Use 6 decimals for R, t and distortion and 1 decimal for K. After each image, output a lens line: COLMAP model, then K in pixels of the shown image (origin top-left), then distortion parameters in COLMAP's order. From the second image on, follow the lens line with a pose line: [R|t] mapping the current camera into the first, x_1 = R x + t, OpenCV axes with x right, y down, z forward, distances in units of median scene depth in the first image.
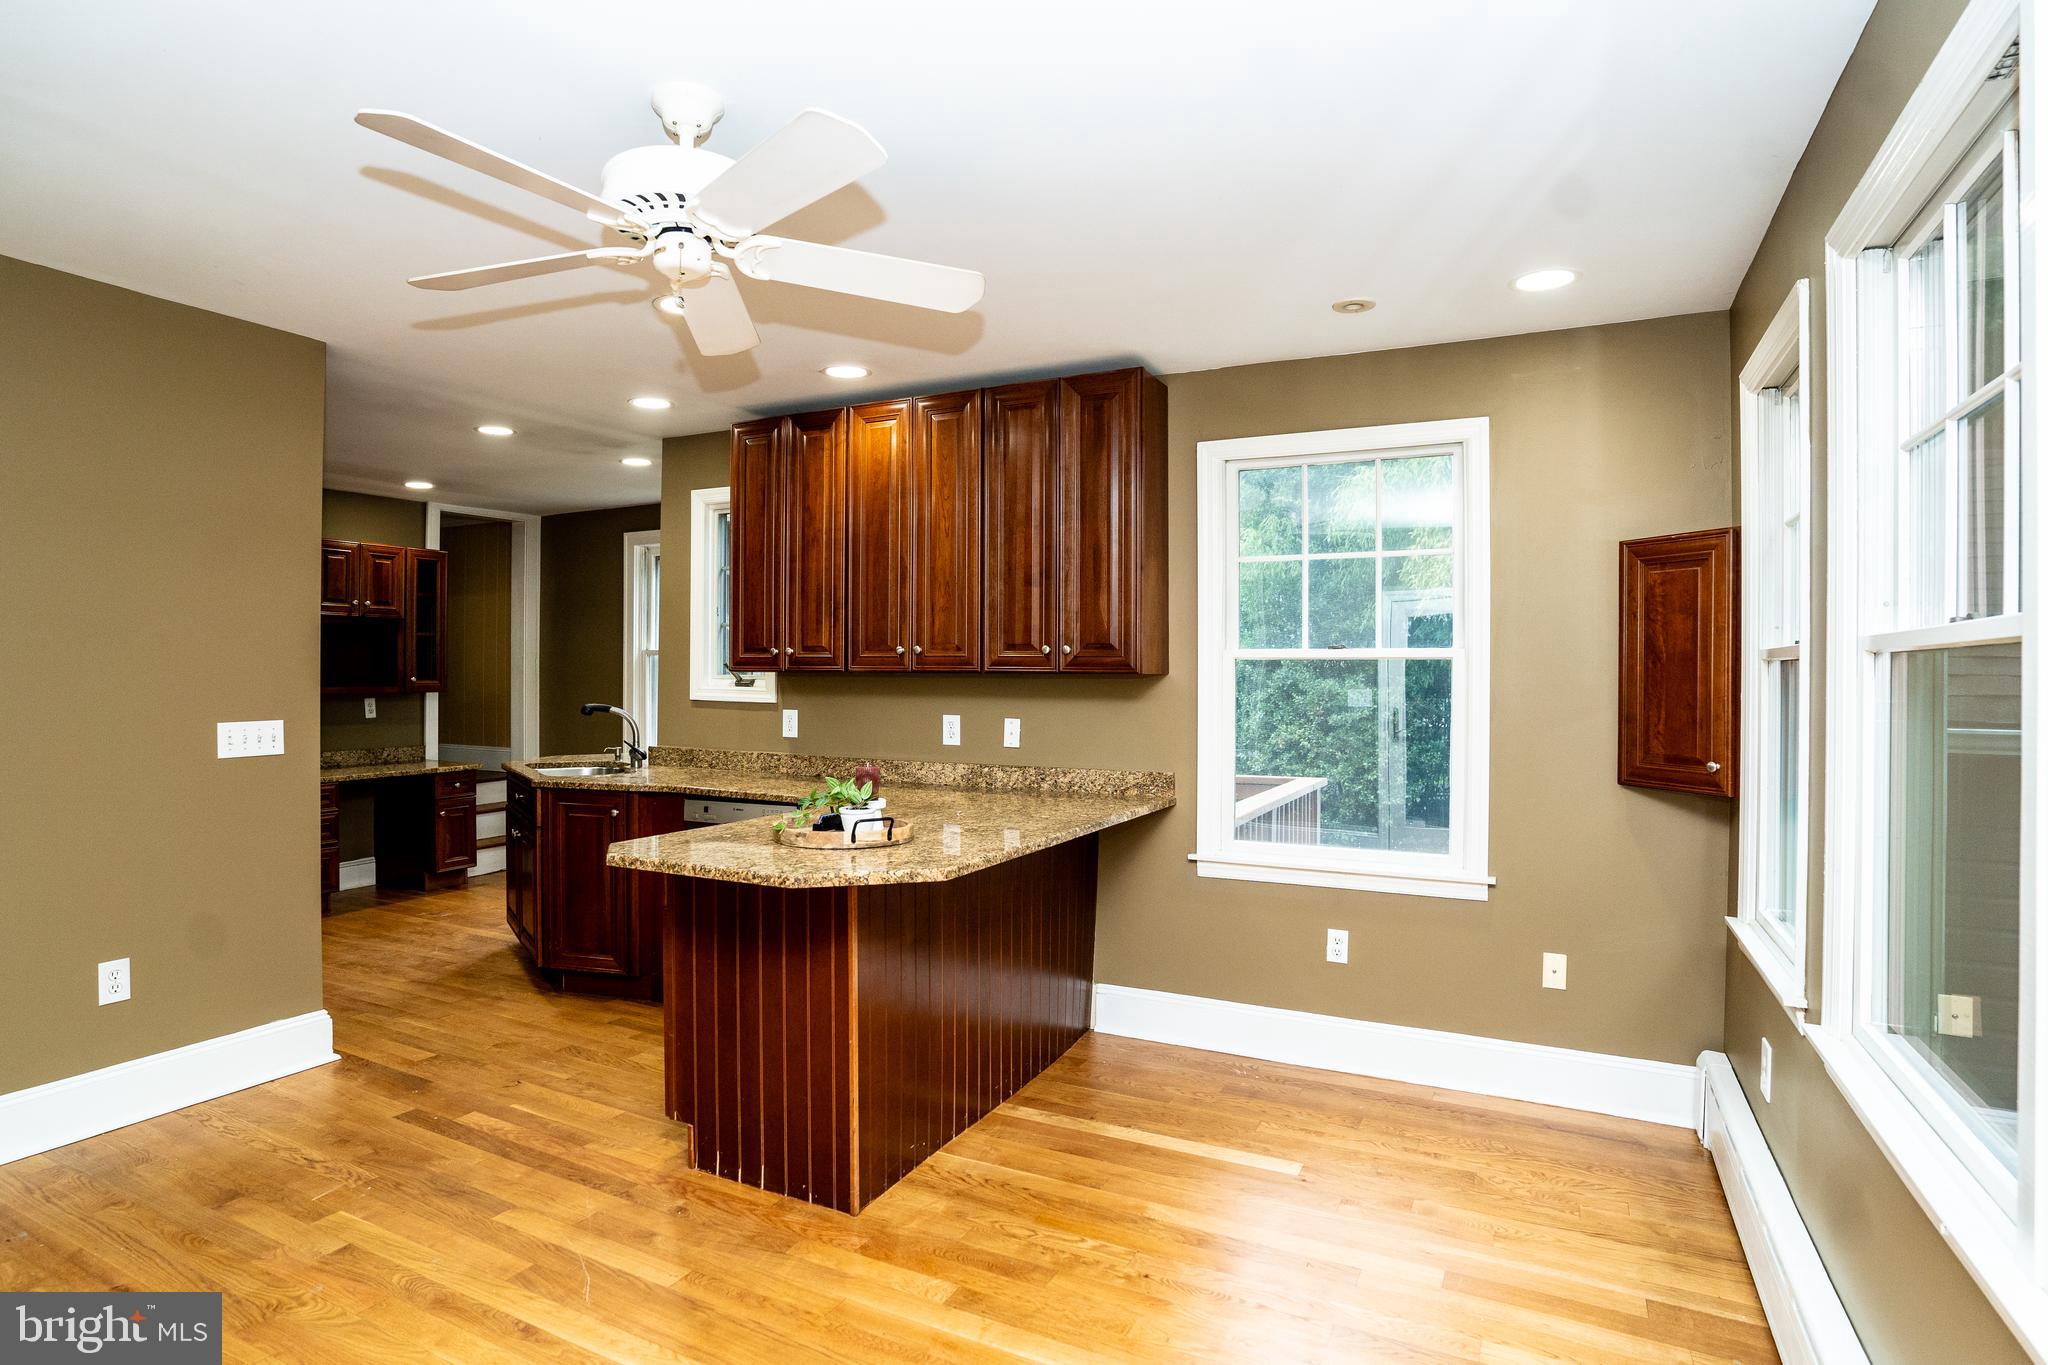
lens RADIAL K [[1028.8, 0, 971.0], [0, 1028.8, 684.8], [0, 0, 1]] dist [-0.072503, 0.030224]
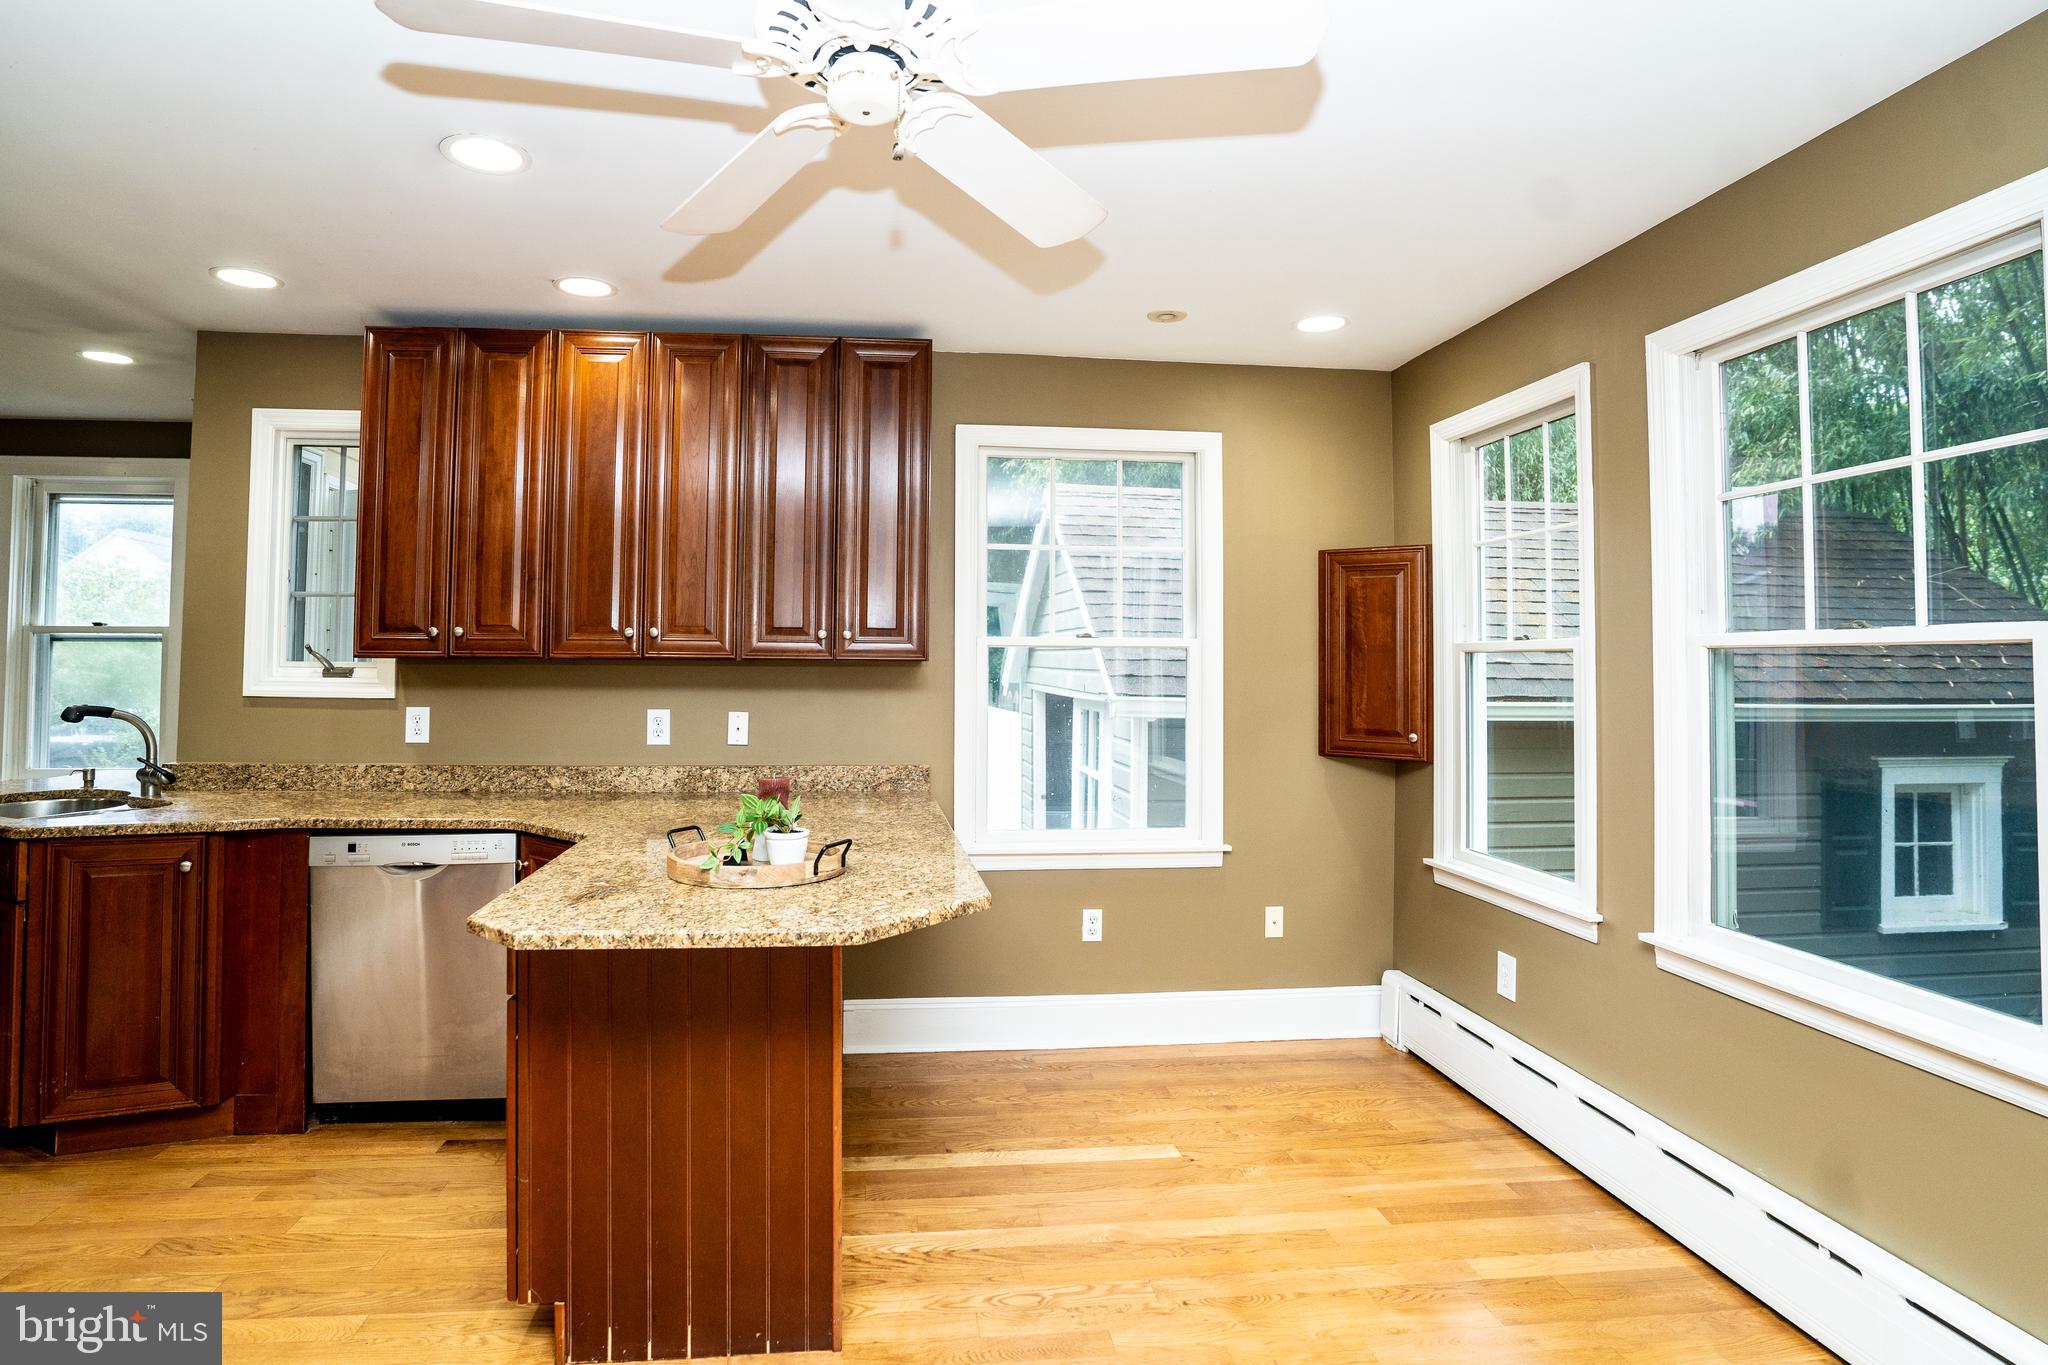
lens RADIAL K [[1028.8, 0, 1053.9], [0, 1028.8, 629.6], [0, 0, 1]] dist [-0.072503, 0.030224]
pose [[0.839141, 0.016629, 0.543660, -0.241106], [0.004576, 0.999281, -0.037629, -0.004249], [-0.543895, 0.034064, 0.838462, 0.138267]]
